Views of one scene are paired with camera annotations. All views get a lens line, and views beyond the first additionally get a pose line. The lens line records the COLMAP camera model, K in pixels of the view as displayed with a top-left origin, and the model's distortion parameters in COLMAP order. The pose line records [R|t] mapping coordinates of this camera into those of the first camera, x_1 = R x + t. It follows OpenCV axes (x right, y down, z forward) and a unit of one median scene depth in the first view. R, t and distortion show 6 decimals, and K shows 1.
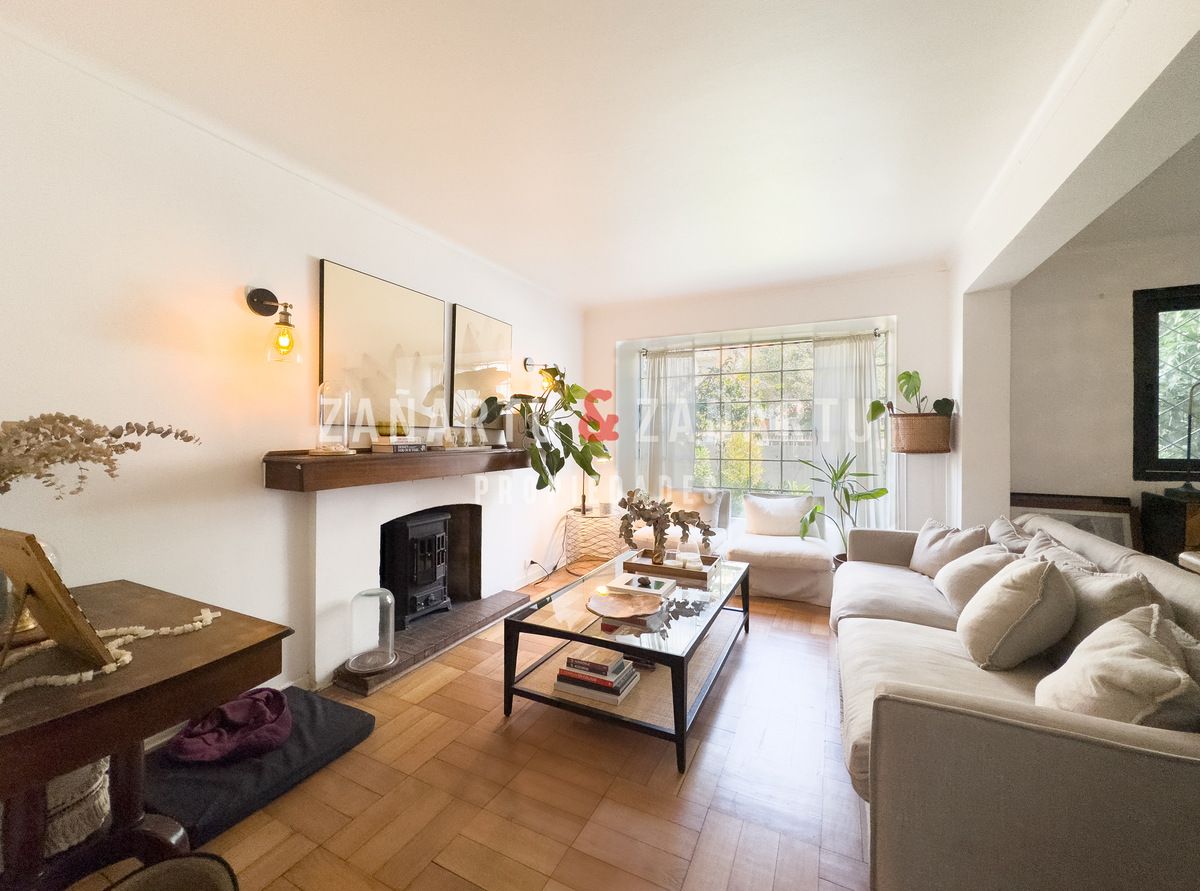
lens RADIAL K [[477.0, 0, 602.1], [0, 477.0, 433.2], [0, 0, 1]] dist [-0.000194, 0.000061]
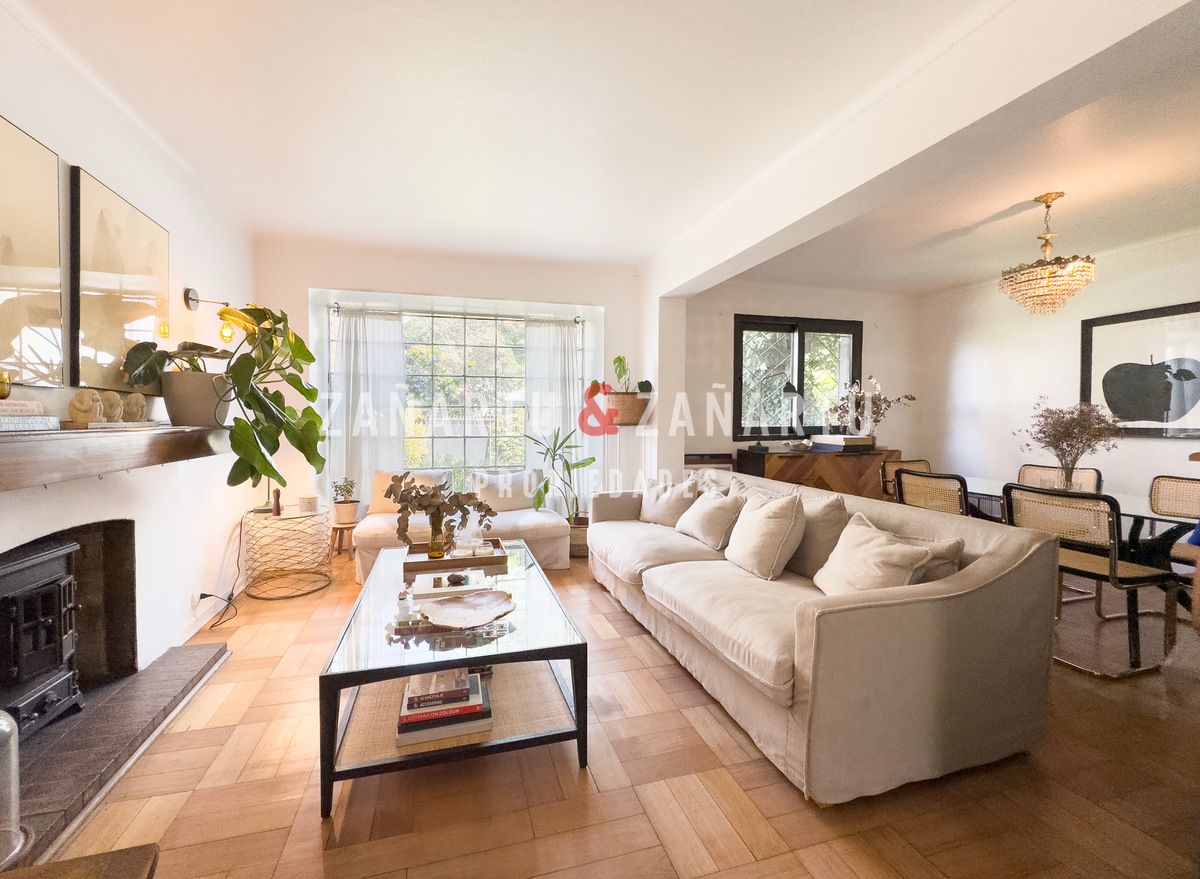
lens RADIAL K [[487.4, 0, 574.1], [0, 487.4, 429.8], [0, 0, 1]] dist [-0.002132, -0.000080]
pose [[0.750141, -0.017038, 0.661059, -0.266683], [-0.003227, 0.999562, 0.029424, 0.019064], [-0.661270, -0.024206, 0.749757, 0.188720]]
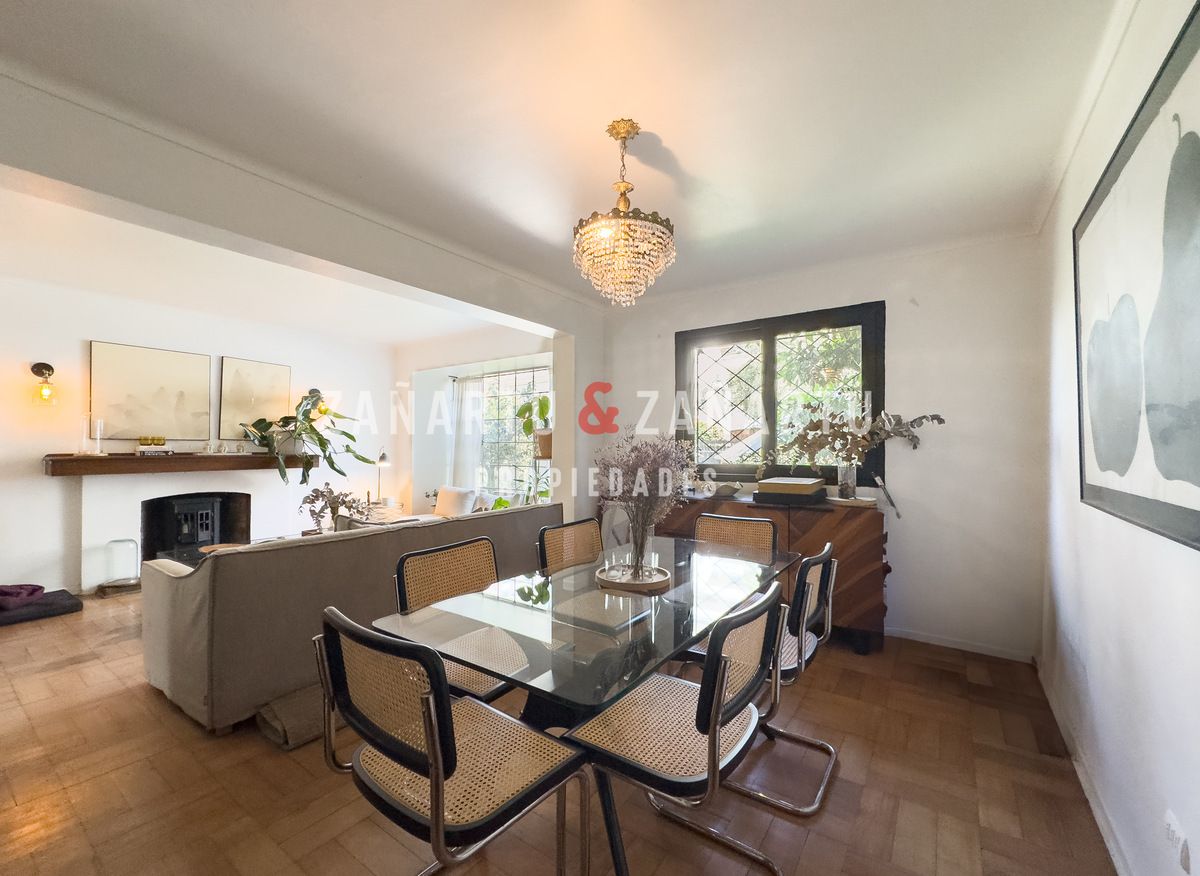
lens RADIAL K [[490.8, 0, 600.0], [0, 490.8, 438.0], [0, 0, 1]] dist [-0.001898, -0.000095]
pose [[0.987493, -0.001534, -0.157653, 1.130580], [-0.000746, 0.999896, -0.014397, 0.002852], [0.157659, 0.014335, 0.987390, -0.323468]]
